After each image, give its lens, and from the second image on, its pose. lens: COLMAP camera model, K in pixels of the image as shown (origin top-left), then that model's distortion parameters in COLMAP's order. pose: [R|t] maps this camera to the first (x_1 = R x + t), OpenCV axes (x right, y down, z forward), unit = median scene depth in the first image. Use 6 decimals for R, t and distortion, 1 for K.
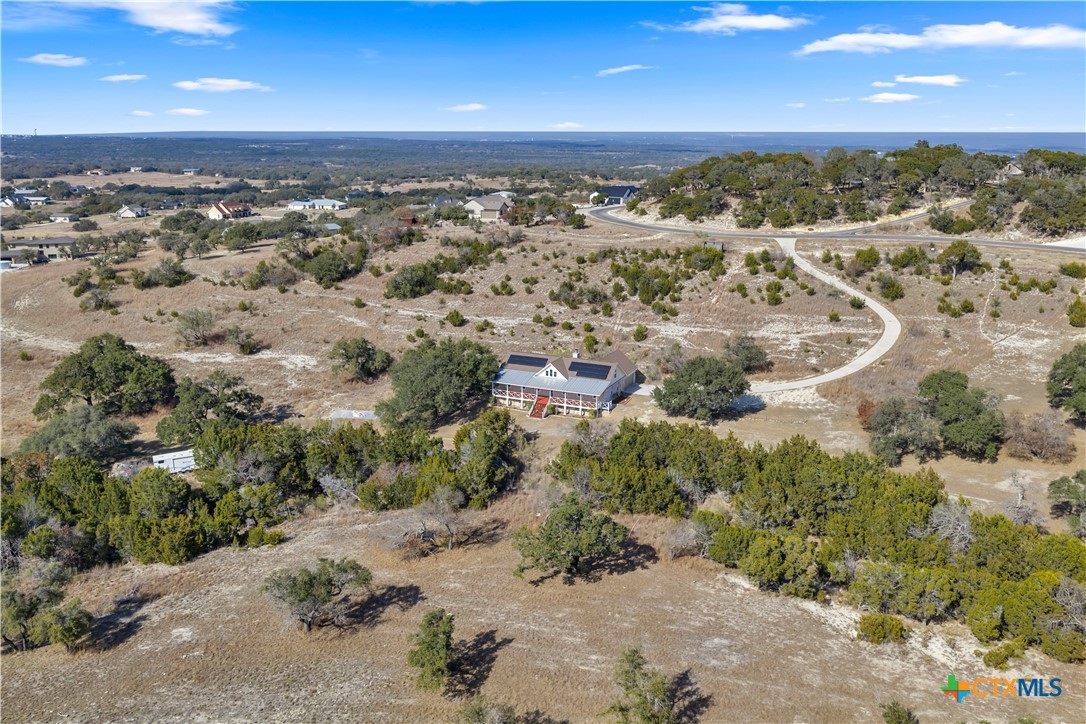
lens RADIAL K [[874.0, 0, 543.0], [0, 874.0, 362.0], [0, 0, 1]] dist [0.007297, -0.044690]
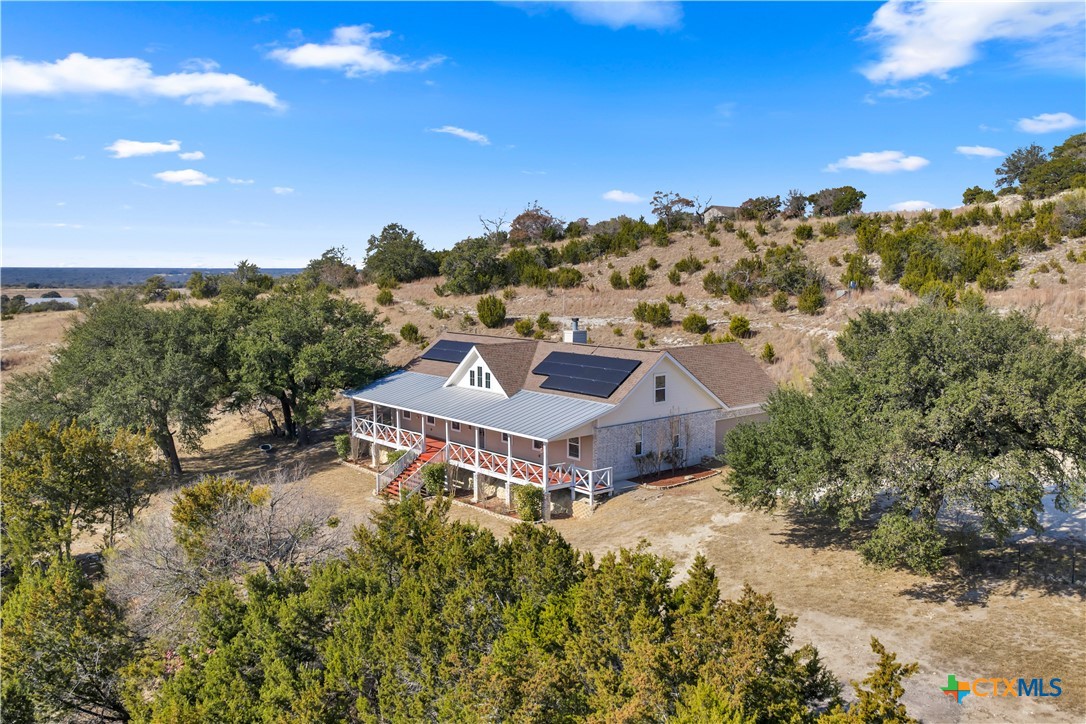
lens RADIAL K [[874.0, 0, 543.0], [0, 874.0, 362.0], [0, 0, 1]] dist [0.007297, -0.044690]
pose [[0.899900, 0.033059, -0.434841, 0.181562], [-0.096214, 0.987602, -0.124033, 0.046879], [0.425349, 0.153455, 0.891924, 0.705807]]
